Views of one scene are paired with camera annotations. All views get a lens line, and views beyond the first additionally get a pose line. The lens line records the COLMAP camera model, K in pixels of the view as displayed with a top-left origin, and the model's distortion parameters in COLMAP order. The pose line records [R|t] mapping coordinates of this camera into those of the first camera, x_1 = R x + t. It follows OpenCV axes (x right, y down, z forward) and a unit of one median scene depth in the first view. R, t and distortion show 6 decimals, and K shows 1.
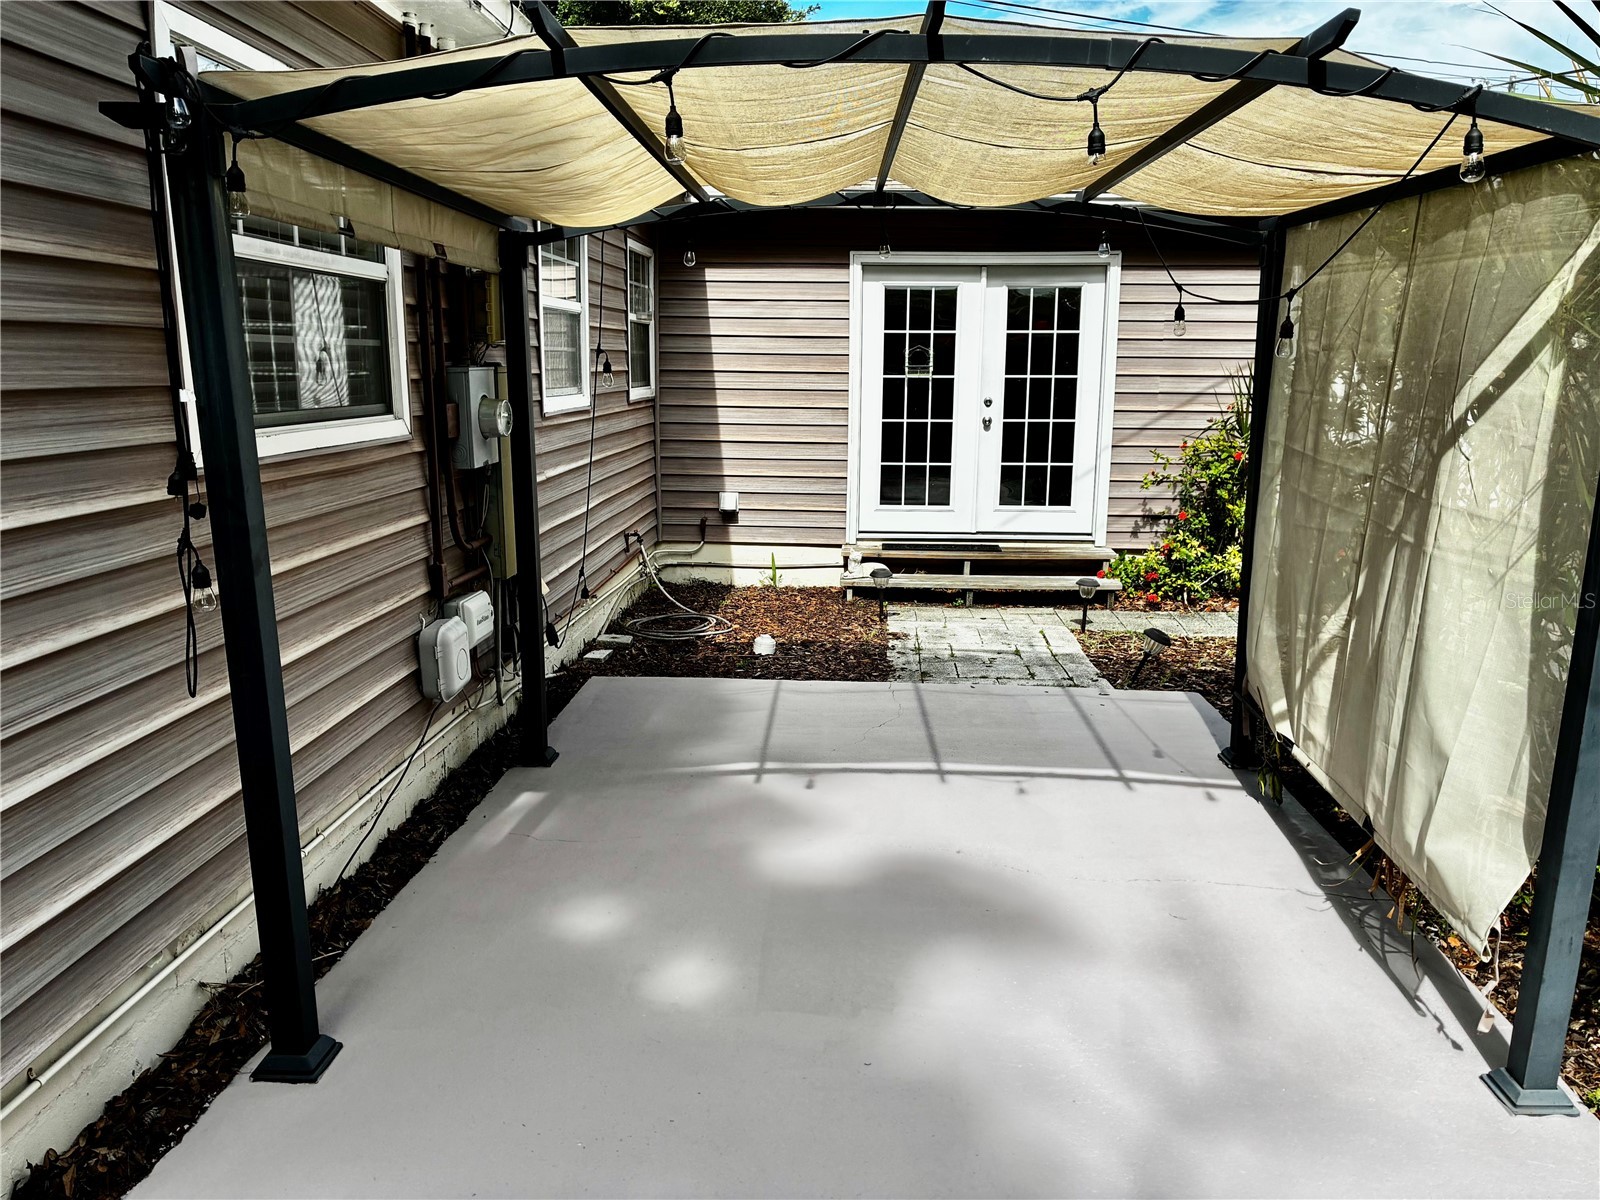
lens RADIAL K [[1195.7, 0, 800.0], [0, 1195.7, 600.0], [0, 0, 1]] dist [0.008292, 0.000252]
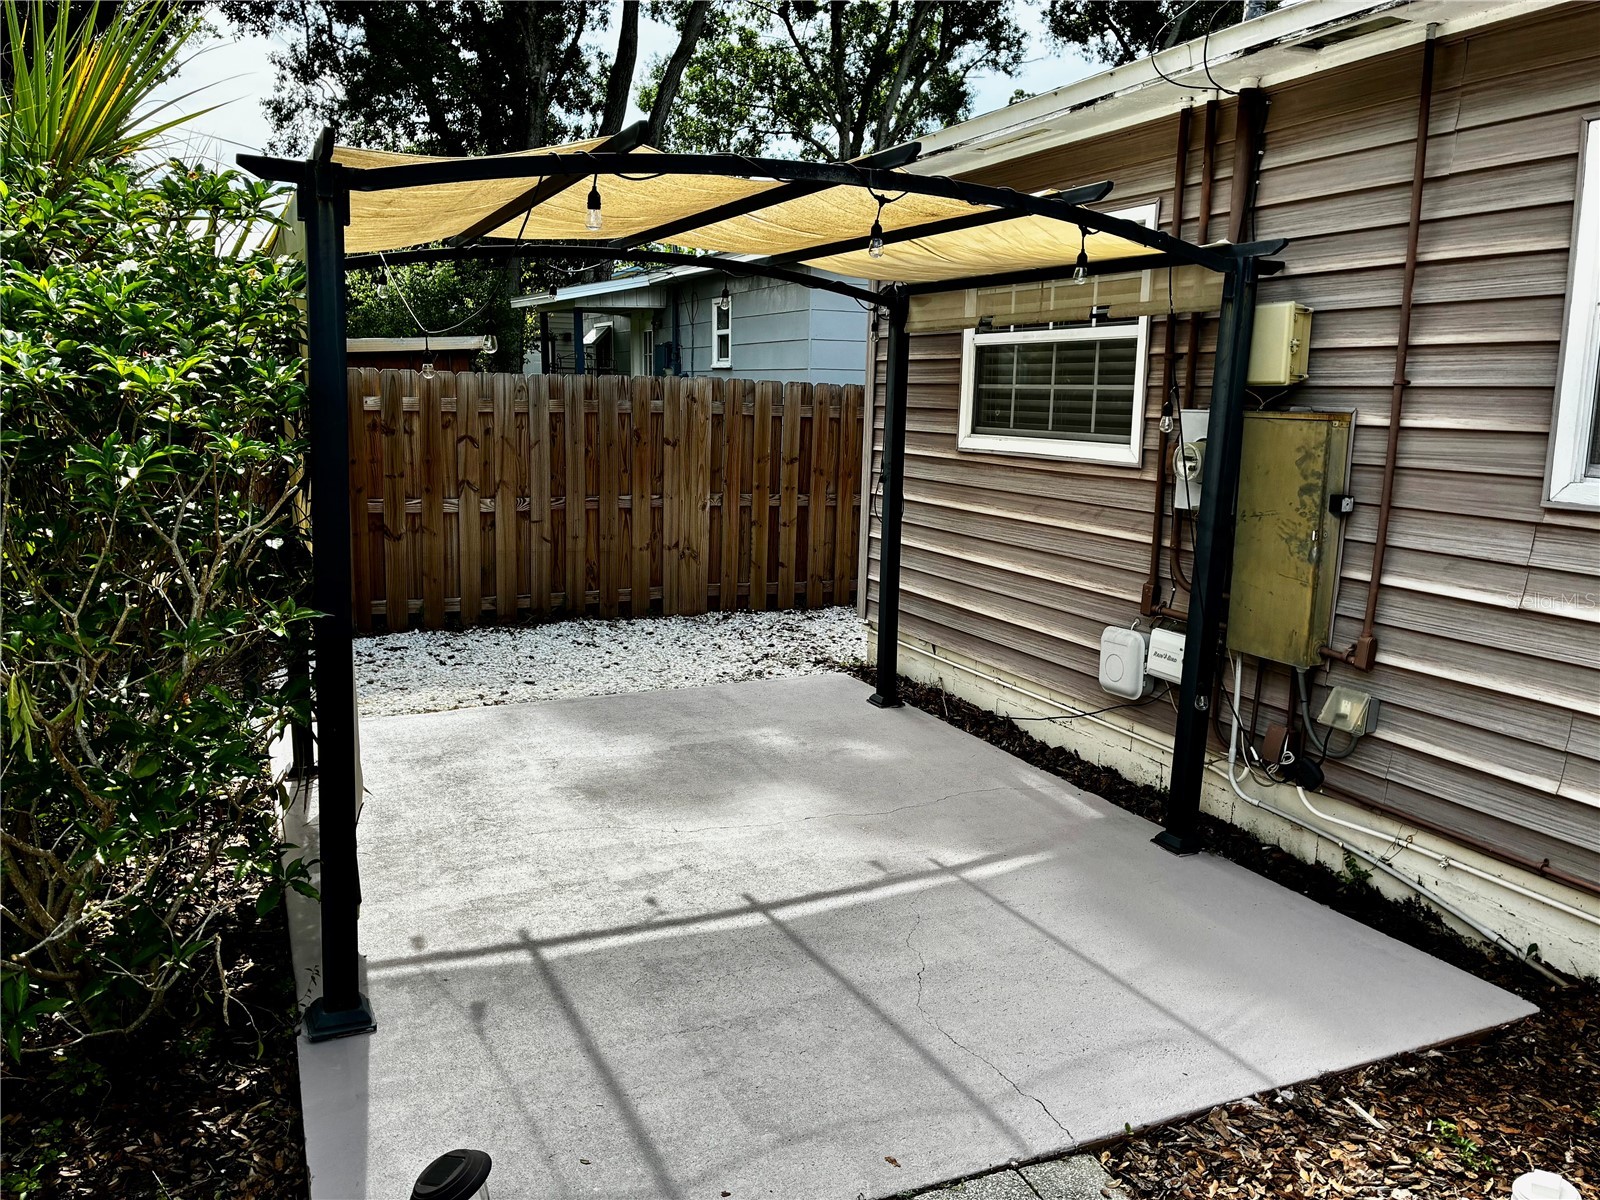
lens RADIAL K [[1213.5, 0, 800.0], [0, 1213.5, 600.0], [0, 0, 1]] dist [-0.011647, -0.006137]
pose [[-0.882813, 0.054302, -0.466575, 0.462759], [-0.116421, 0.937008, 0.329335, -0.316762], [0.455069, 0.345060, -0.820881, 1.620971]]
